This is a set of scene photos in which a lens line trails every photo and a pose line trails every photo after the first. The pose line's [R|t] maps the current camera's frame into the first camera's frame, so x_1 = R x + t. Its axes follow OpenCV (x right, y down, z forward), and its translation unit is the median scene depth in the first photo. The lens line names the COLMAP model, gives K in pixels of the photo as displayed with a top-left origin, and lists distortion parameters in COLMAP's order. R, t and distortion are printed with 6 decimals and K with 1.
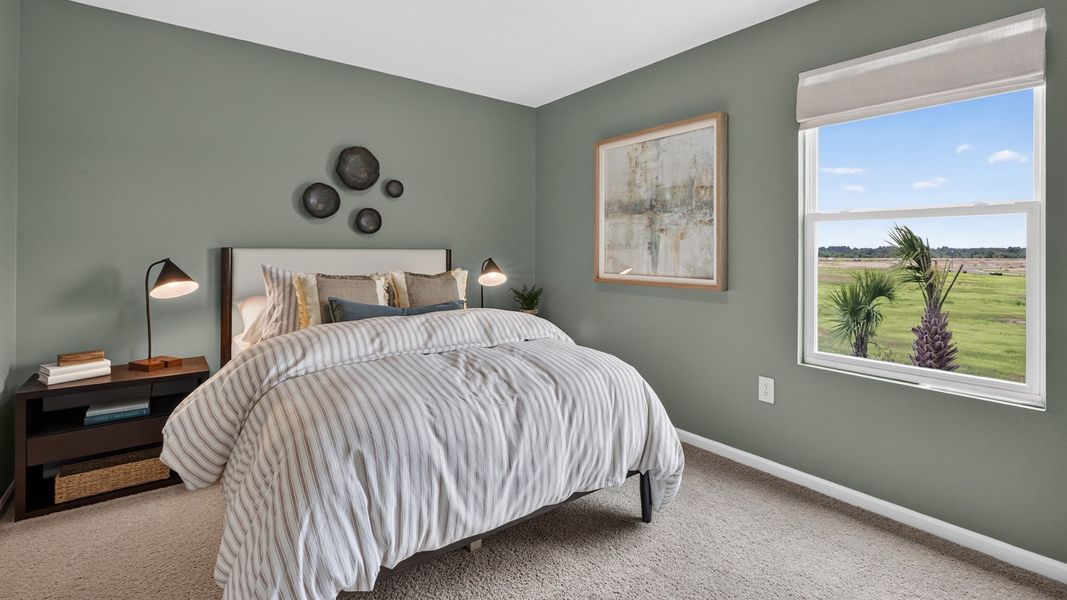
lens RADIAL K [[475.5, 0, 539.4], [0, 475.5, 292.0], [0, 0, 1]] dist [-0.009255, -0.000736]
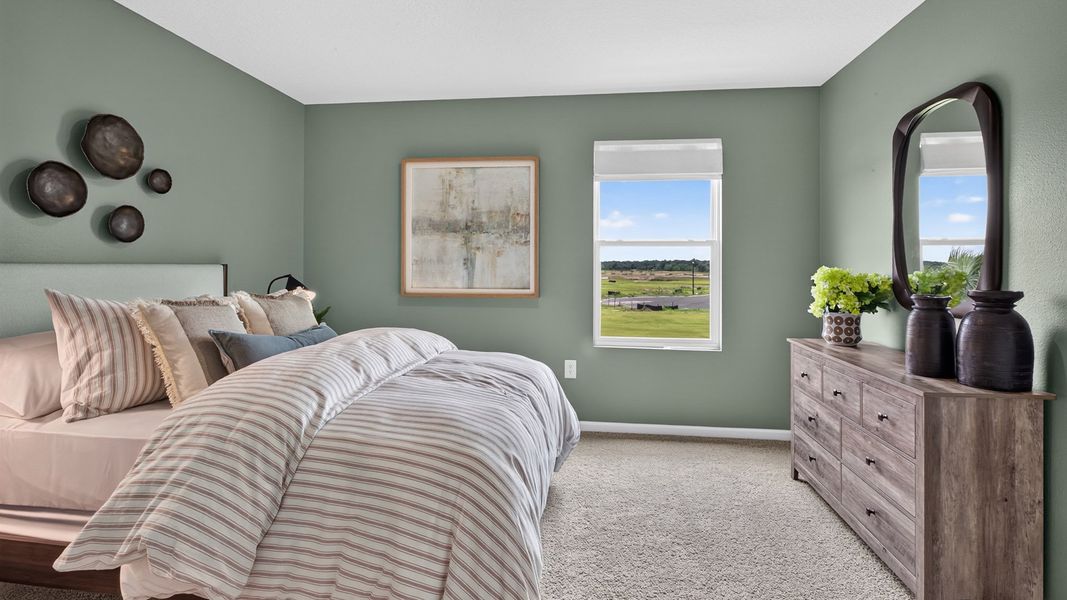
lens RADIAL K [[481.5, 0, 535.7], [0, 481.5, 313.4], [0, 0, 1]] dist [-0.000050, -0.000049]
pose [[0.706696, -0.070964, 0.703949, -0.472058], [0.059631, 0.997391, 0.040682, -0.012314], [-0.705000, 0.013227, 0.709084, 0.082146]]
